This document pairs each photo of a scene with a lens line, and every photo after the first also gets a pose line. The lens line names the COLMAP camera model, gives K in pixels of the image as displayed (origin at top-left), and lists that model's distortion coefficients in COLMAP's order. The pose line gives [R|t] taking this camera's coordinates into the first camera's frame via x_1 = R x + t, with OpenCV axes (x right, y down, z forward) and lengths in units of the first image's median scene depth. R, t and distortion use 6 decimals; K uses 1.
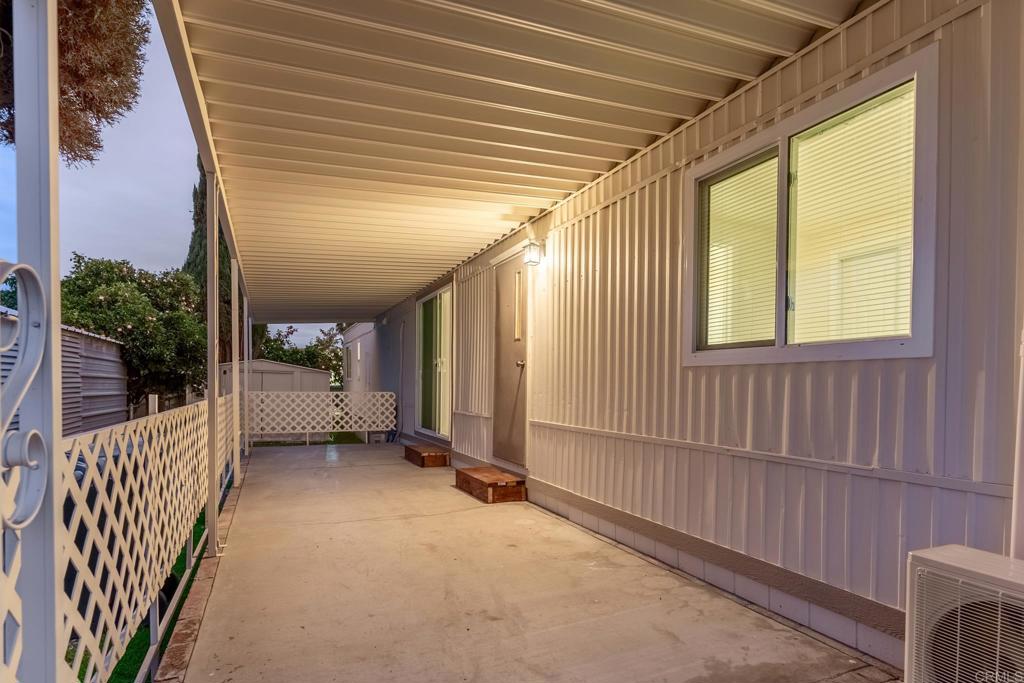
lens RADIAL K [[535.6, 0, 531.3], [0, 535.6, 398.4], [0, 0, 1]] dist [0.002705, 0.000492]
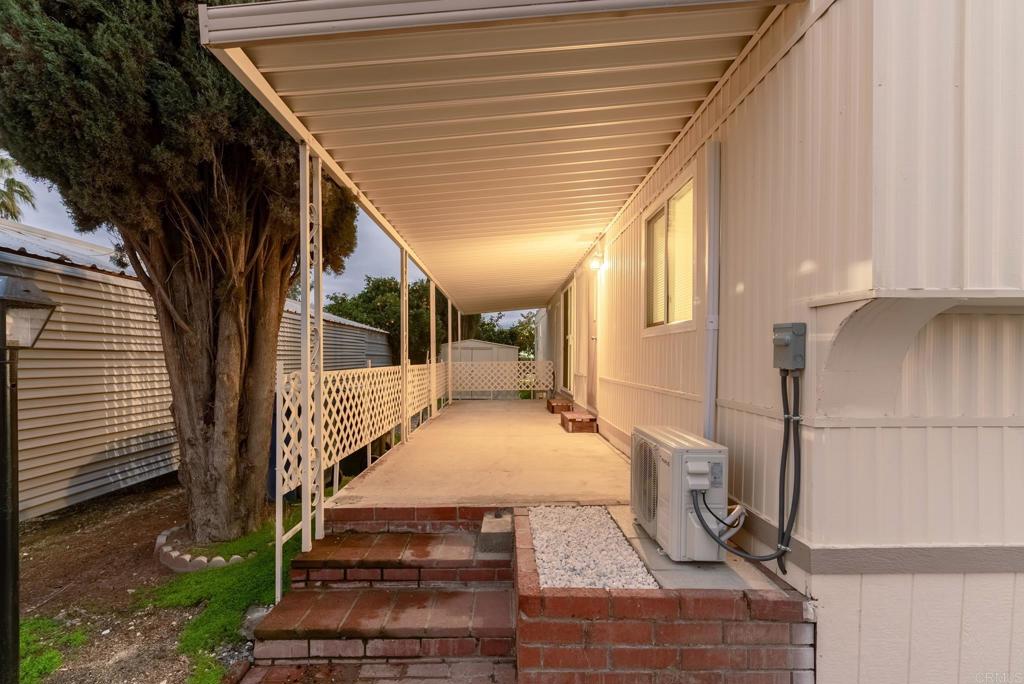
lens RADIAL K [[498.9, 0, 510.0], [0, 498.9, 360.7], [0, 0, 1]] dist [0.001482, 0.000084]
pose [[0.903423, -0.017604, -0.428388, 0.180173], [0.010315, 0.999760, -0.019330, 0.010303], [0.428626, 0.013044, 0.903388, -0.160532]]
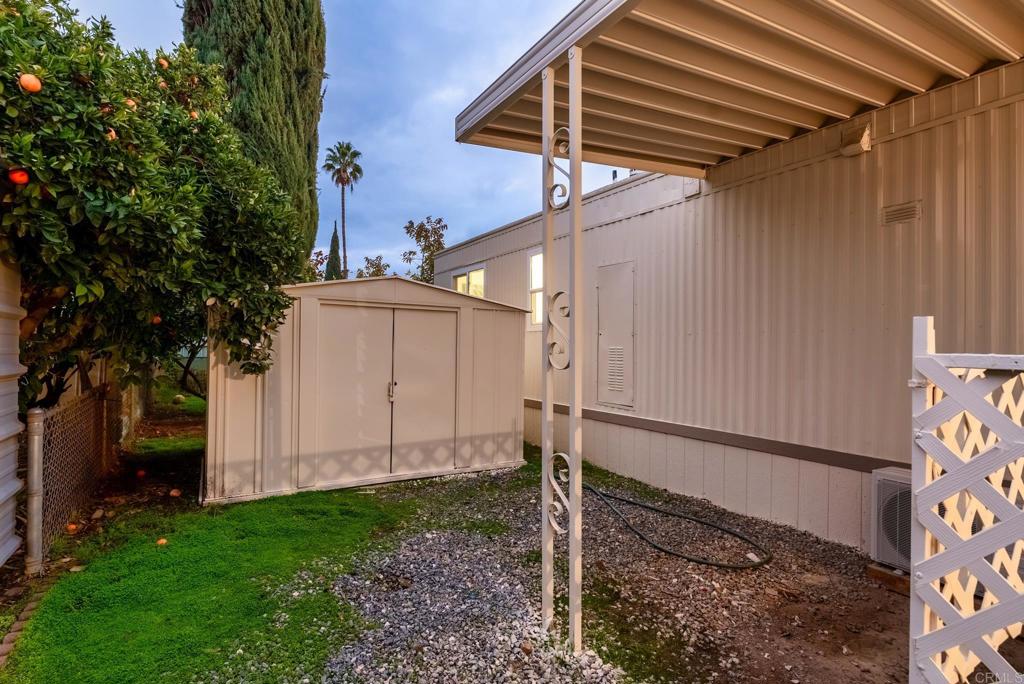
lens RADIAL K [[505.7, 0, 512.0], [0, 505.7, 342.0], [0, 0, 1]] dist [-0.000470, -0.000243]
pose [[0.994711, -0.012553, 0.101946, -0.588318], [0.016039, 0.999312, -0.033448, -0.012096], [-0.101456, 0.034906, 0.994227, 0.796221]]
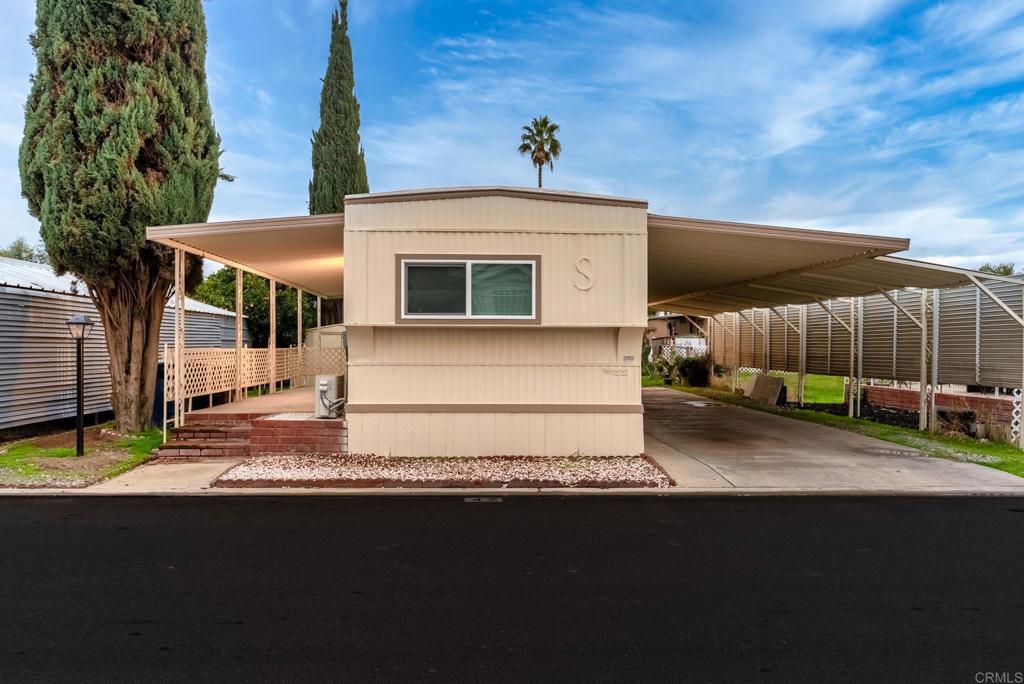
lens RADIAL K [[806.9, 0, 510.4], [0, 806.9, 342.1], [0, 0, 1]] dist [0.003135, -0.002321]
pose [[0.919799, -0.017186, -0.392013, 0.802518], [0.006267, 0.999556, -0.029117, 0.036749], [0.392339, 0.024325, 0.919499, -0.788611]]
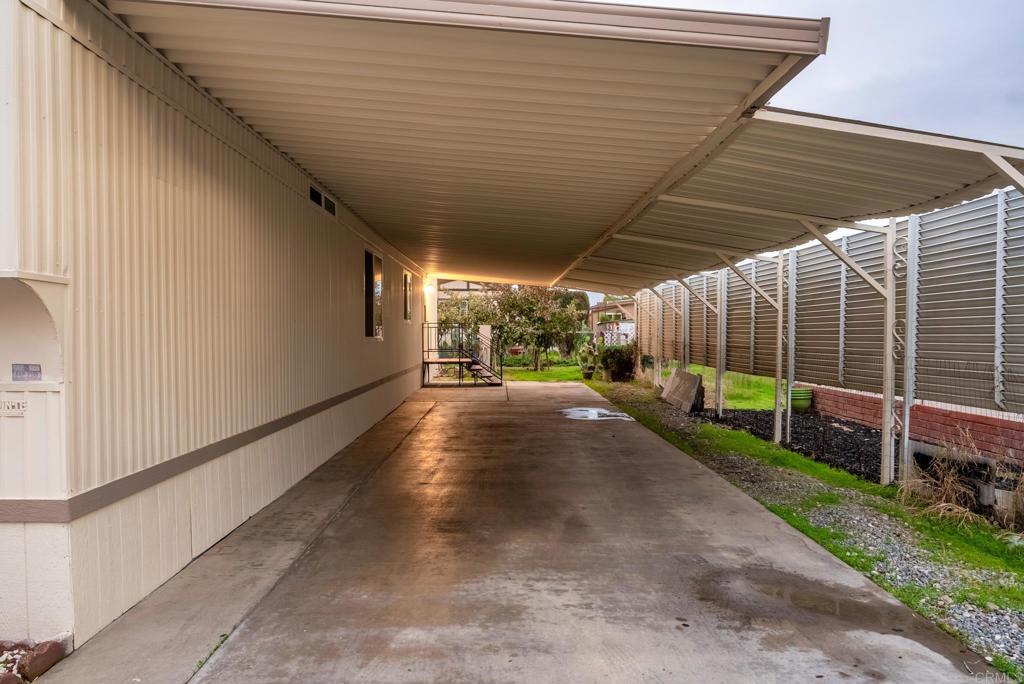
lens RADIAL K [[707.4, 0, 512.0], [0, 707.4, 342.0], [0, 0, 1]] dist [0.004697, 0.002054]
pose [[0.904811, -0.015280, -0.425539, 0.876194], [0.011632, 0.999870, -0.011170, 0.021680], [0.425654, 0.005157, 0.904871, 0.037430]]
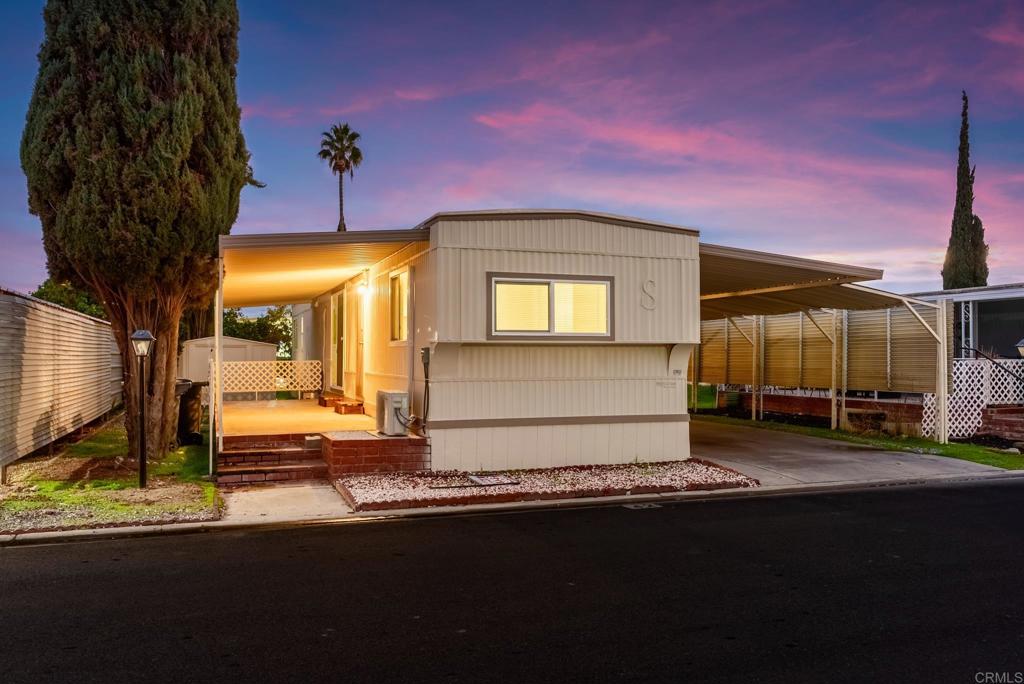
lens RADIAL K [[806.9, 0, 510.4], [0, 806.9, 342.1], [0, 0, 1]] dist [0.003135, -0.002321]
pose [[0.994891, -0.020802, -0.098784, 0.408820], [0.017194, 0.999159, -0.037230, 0.024510], [0.099475, 0.035341, 0.994412, -0.934049]]
